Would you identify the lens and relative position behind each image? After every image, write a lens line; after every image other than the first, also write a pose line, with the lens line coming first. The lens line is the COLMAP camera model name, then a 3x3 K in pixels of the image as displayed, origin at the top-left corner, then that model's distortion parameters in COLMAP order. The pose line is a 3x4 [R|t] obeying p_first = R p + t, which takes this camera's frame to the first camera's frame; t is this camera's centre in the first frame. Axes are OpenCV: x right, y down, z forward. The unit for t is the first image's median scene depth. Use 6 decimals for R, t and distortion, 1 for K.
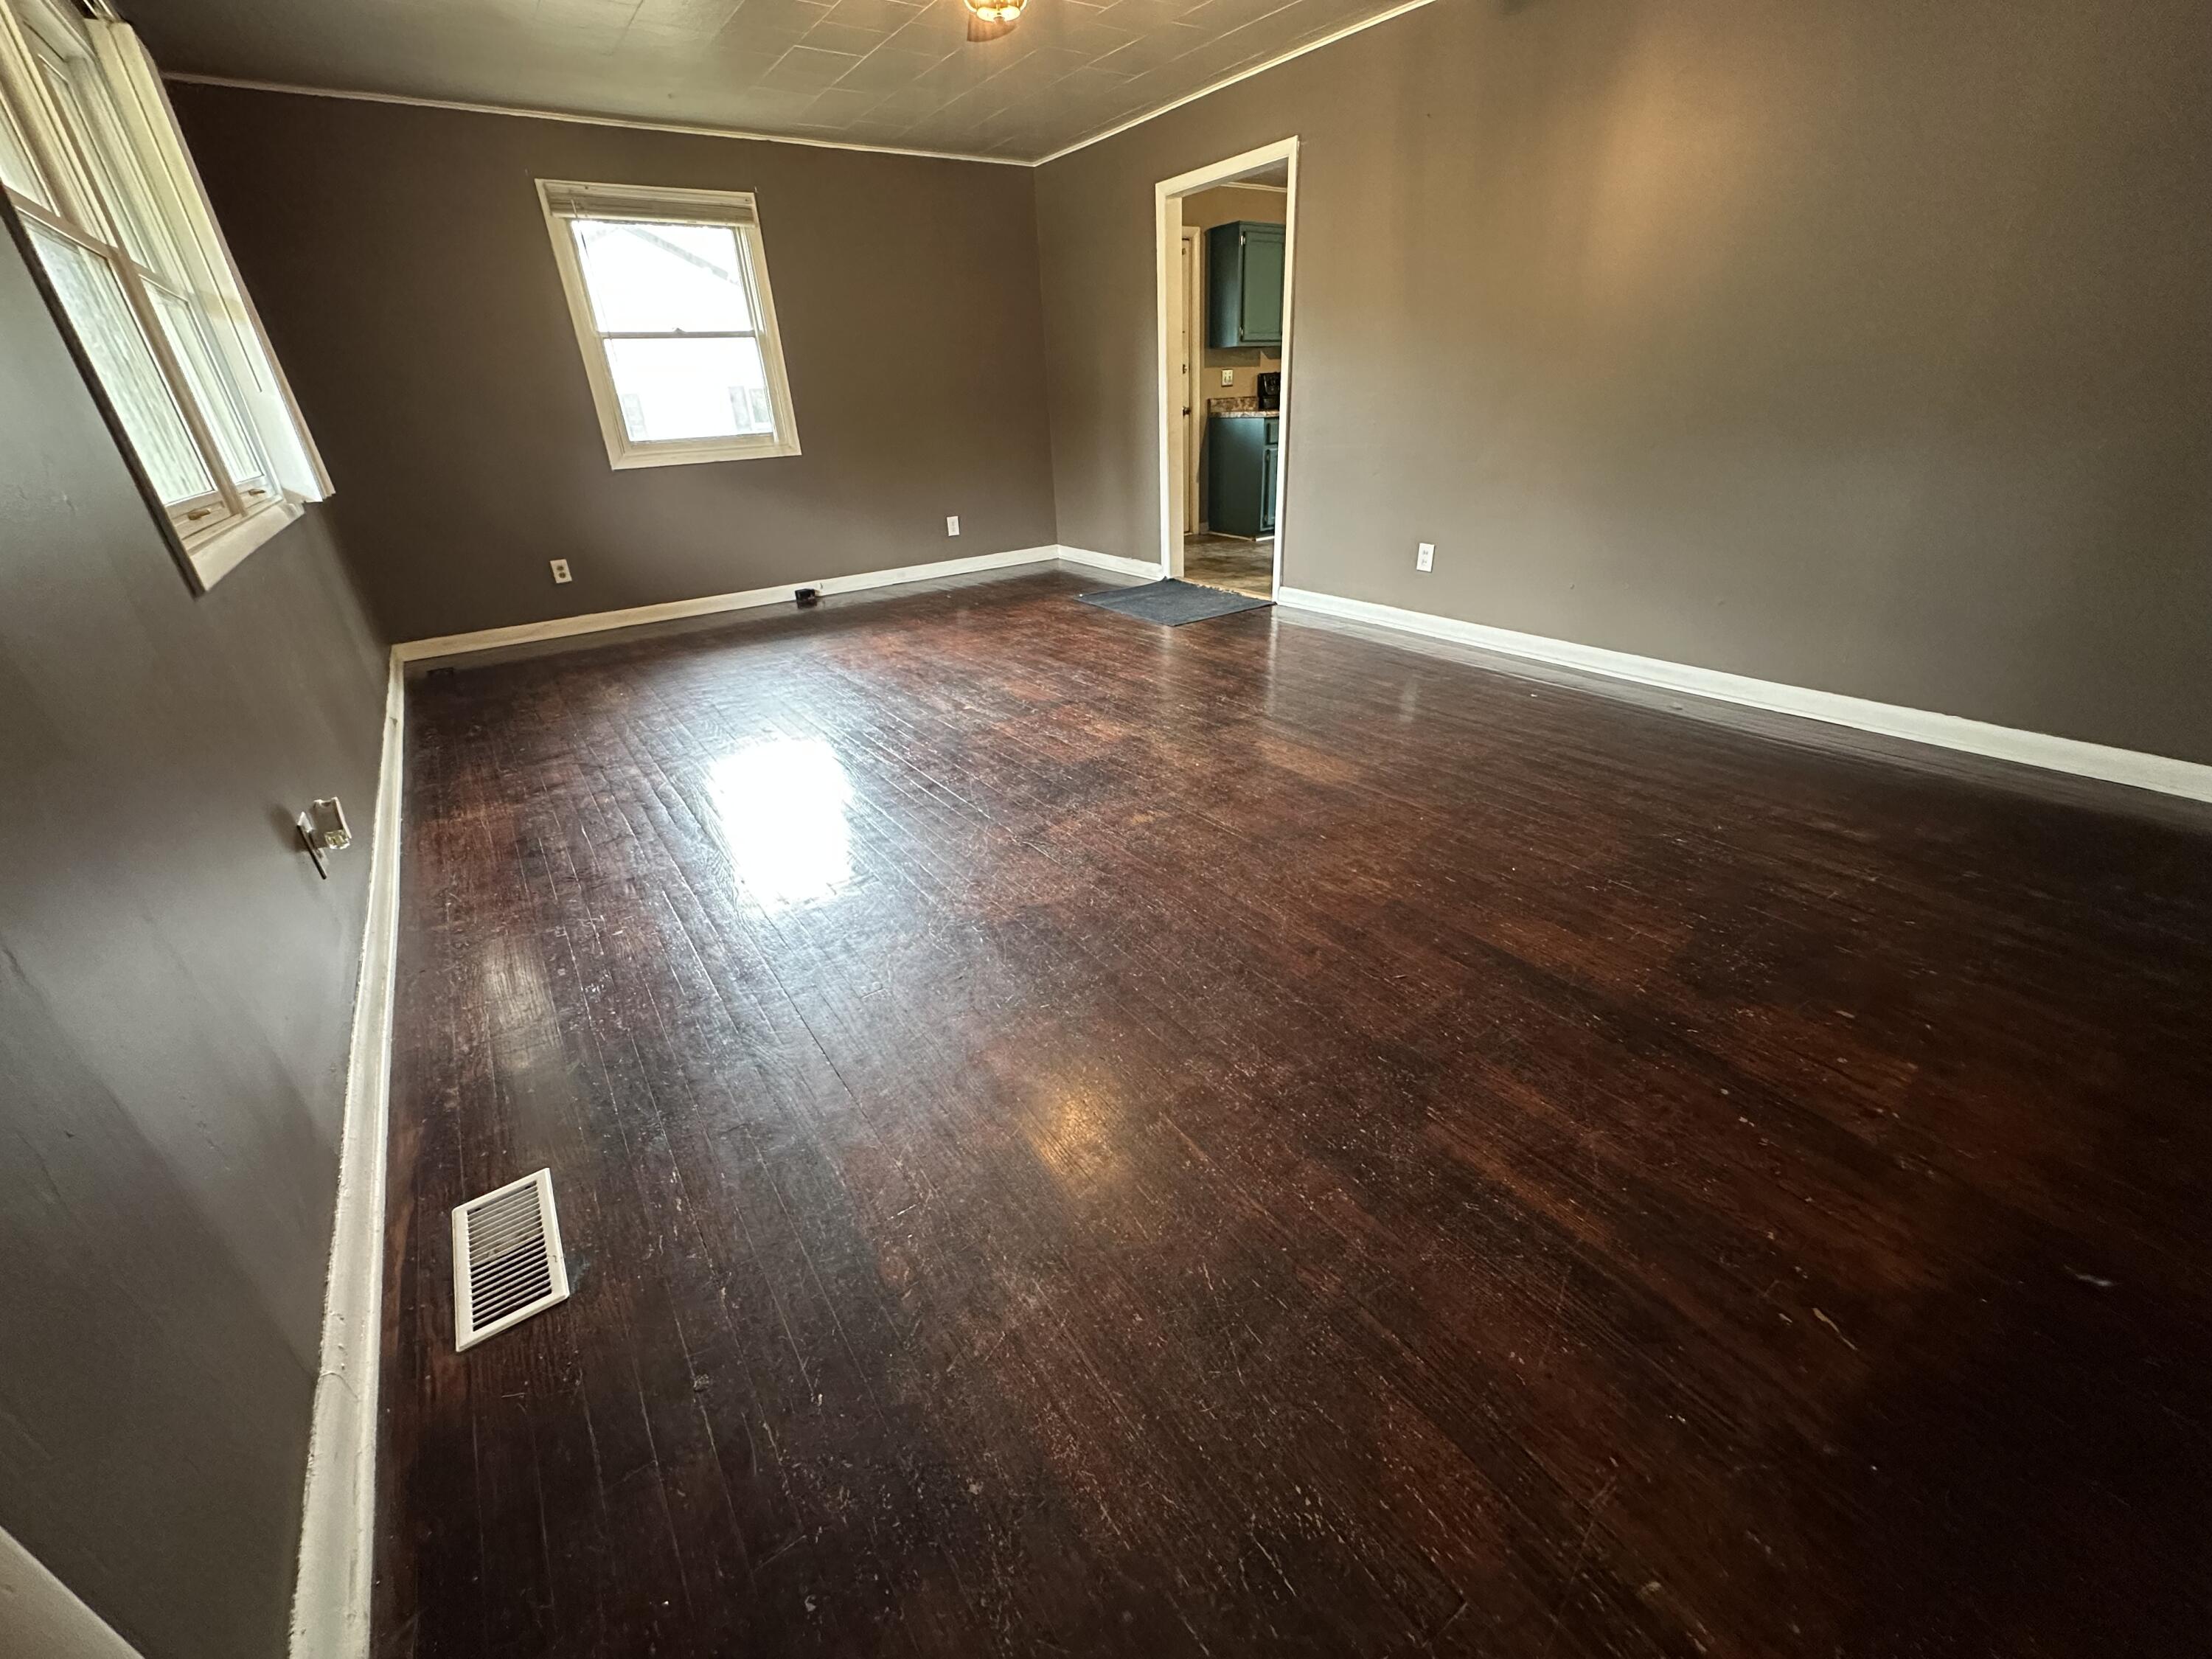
lens RADIAL K [[883.6, 0, 1104.4], [0, 883.6, 829.9], [0, 0, 1]] dist [-0.002814, 0.000881]
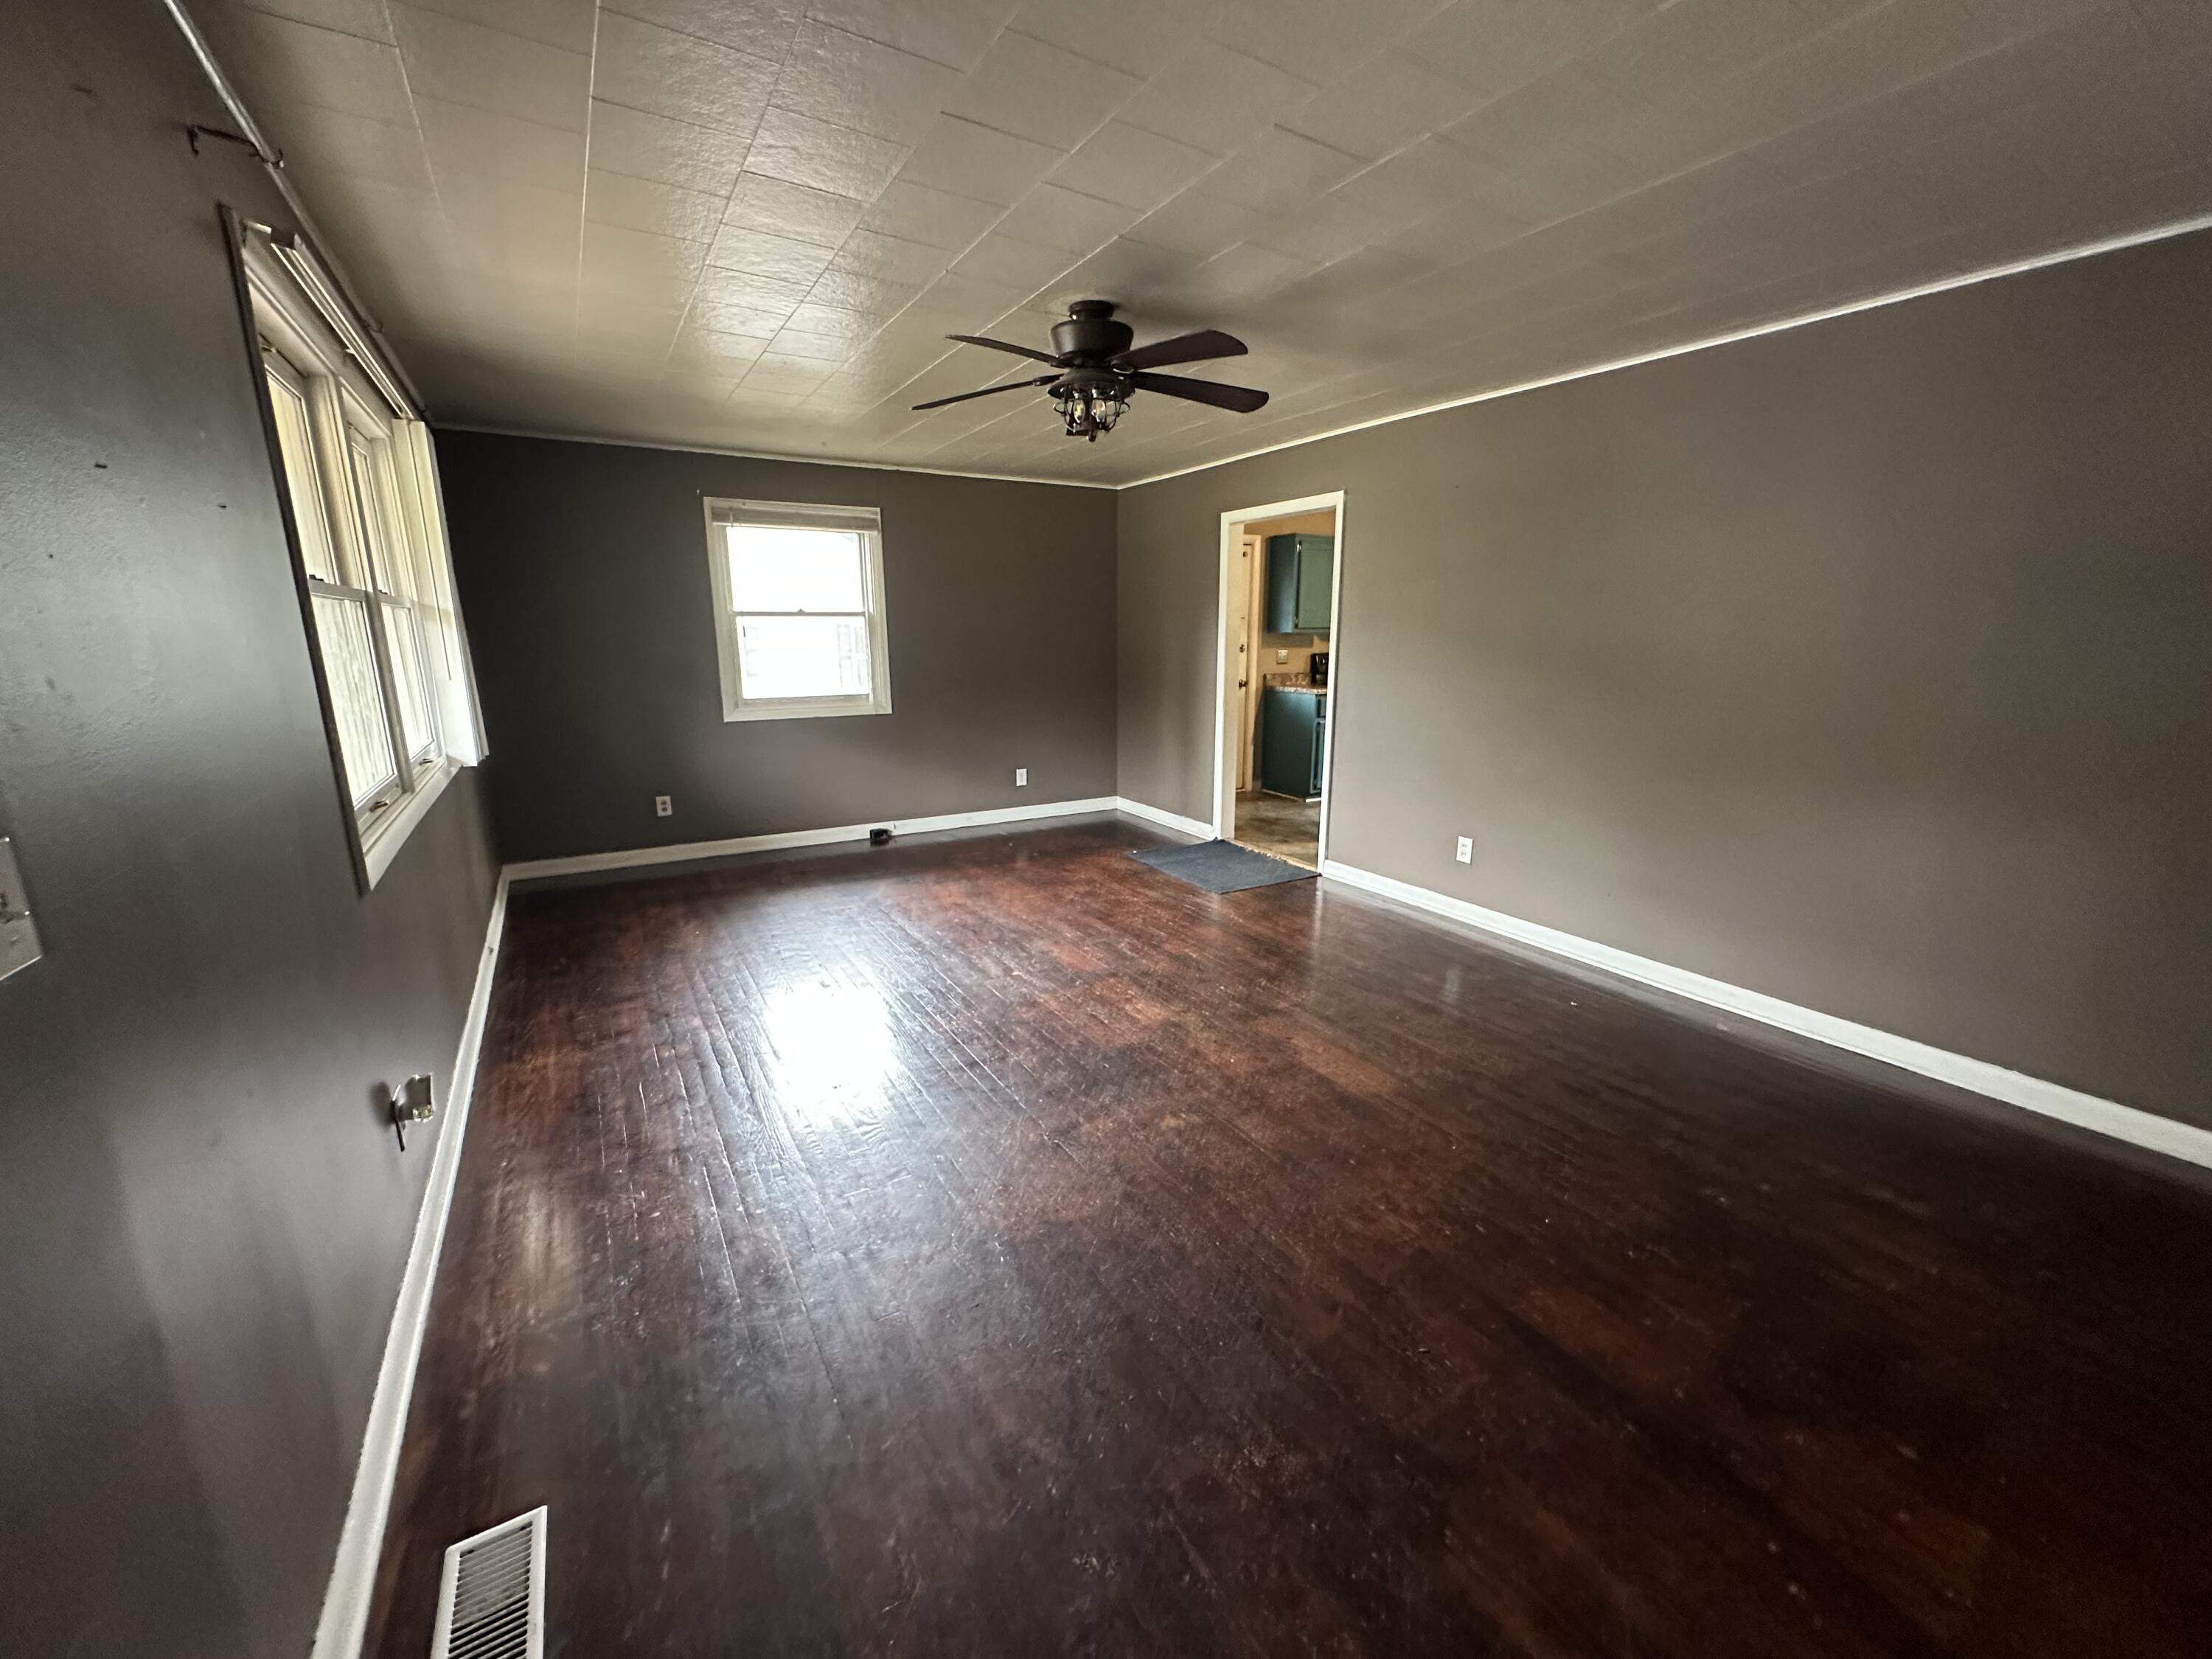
lens RADIAL K [[883.6, 0, 1104.2], [0, 883.6, 829.2], [0, 0, 1]] dist [-0.002814, 0.000881]
pose [[0.996096, 0.058020, -0.066526, 0.011126], [-0.071852, 0.970712, -0.229252, -0.094555], [0.051276, 0.233137, 0.971091, -0.061933]]
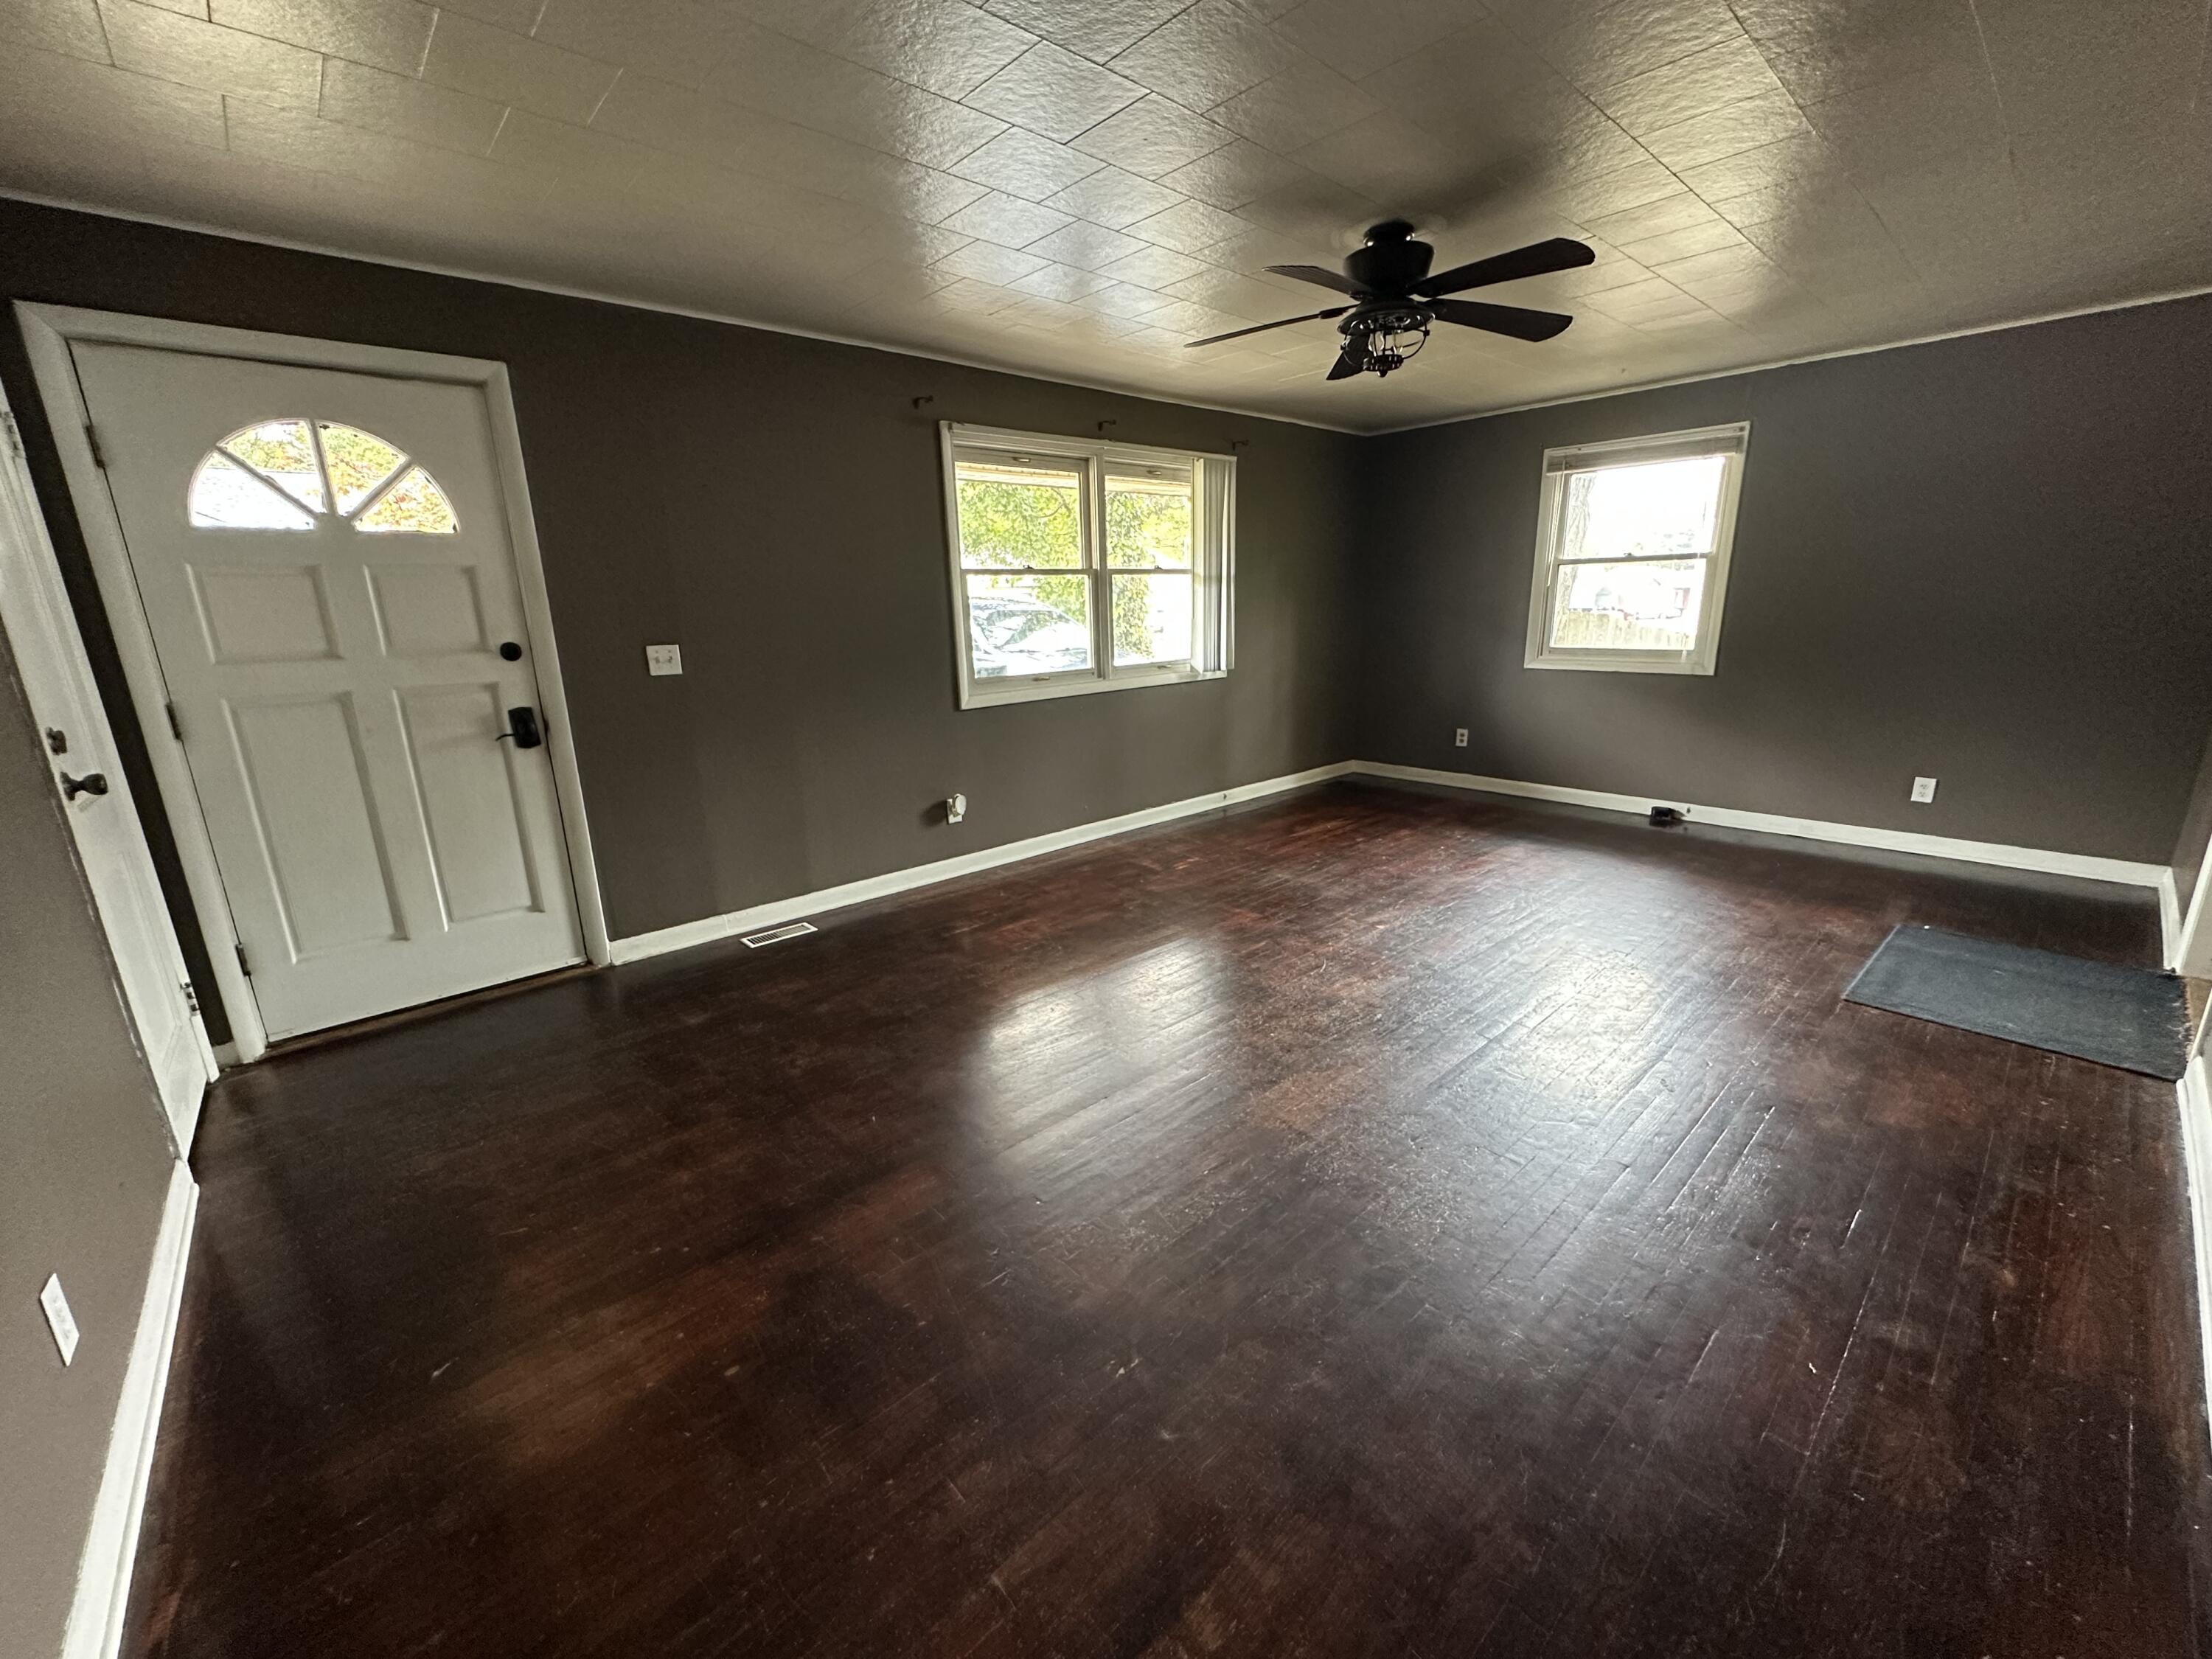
lens RADIAL K [[883.6, 0, 1107.7], [0, 883.6, 831.0], [0, 0, 1]] dist [-0.002814, 0.000881]
pose [[0.117846, 0.292847, -0.948869, 0.999942], [-0.420678, 0.880273, 0.219430, -0.433578], [0.899523, 0.373309, 0.226931, 0.565223]]
